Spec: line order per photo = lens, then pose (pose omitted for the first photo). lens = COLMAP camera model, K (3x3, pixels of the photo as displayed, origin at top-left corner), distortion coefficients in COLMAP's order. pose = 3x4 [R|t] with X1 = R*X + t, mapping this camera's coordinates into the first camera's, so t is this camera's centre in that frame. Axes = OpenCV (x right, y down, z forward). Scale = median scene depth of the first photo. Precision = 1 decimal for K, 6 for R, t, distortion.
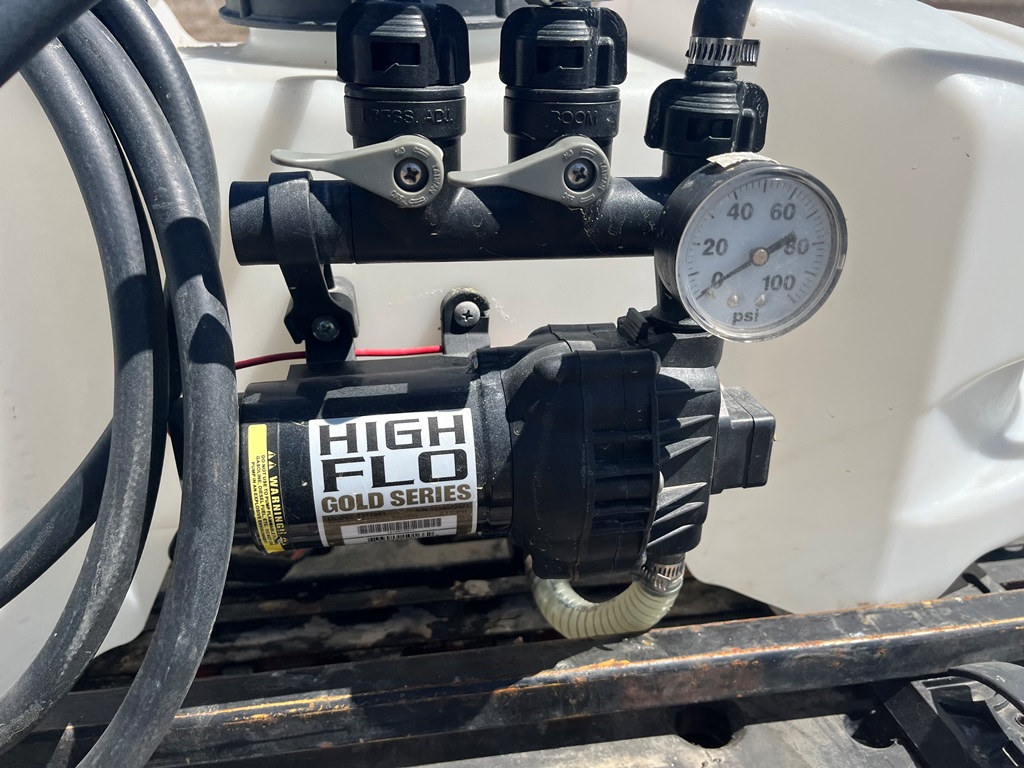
lens RADIAL K [[773.1, 0, 541.1], [0, 773.1, 384.3], [0, 0, 1]] dist [-0.000232, -0.003919]
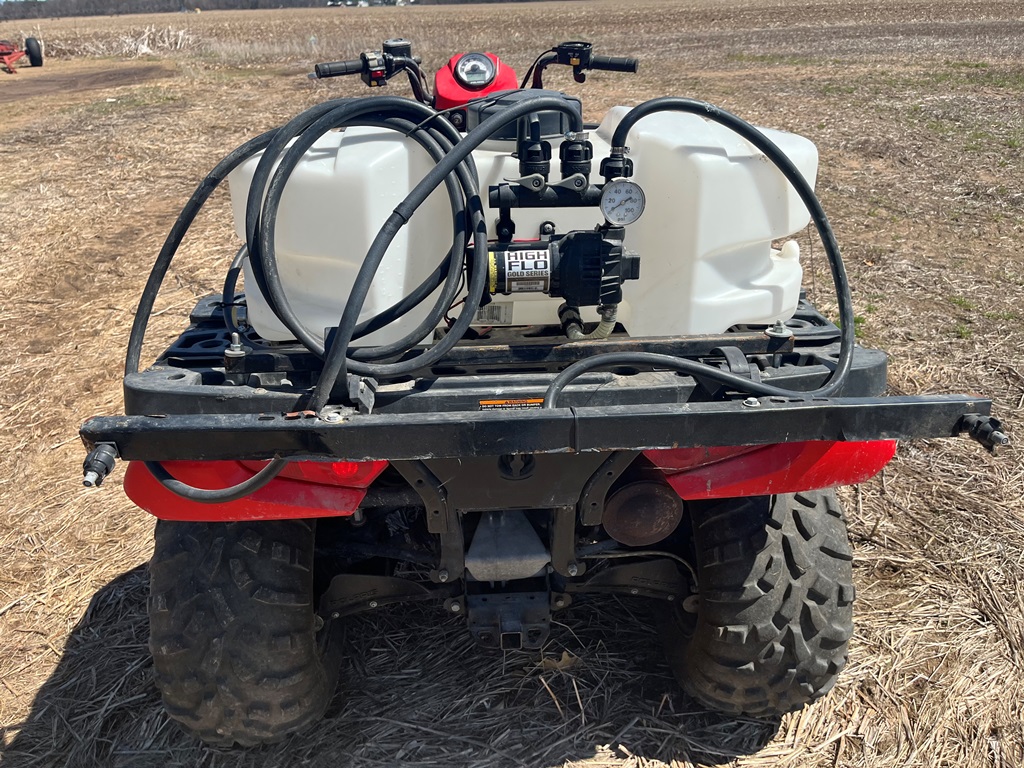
lens RADIAL K [[773.1, 0, 510.8], [0, 773.1, 383.8], [0, 0, 1]] dist [-0.000232, -0.003919]
pose [[0.991752, 0.025116, -0.125690, 0.200713], [-0.028599, 0.999253, -0.025986, 0.760490], [0.124943, 0.029366, 0.991729, -2.572065]]
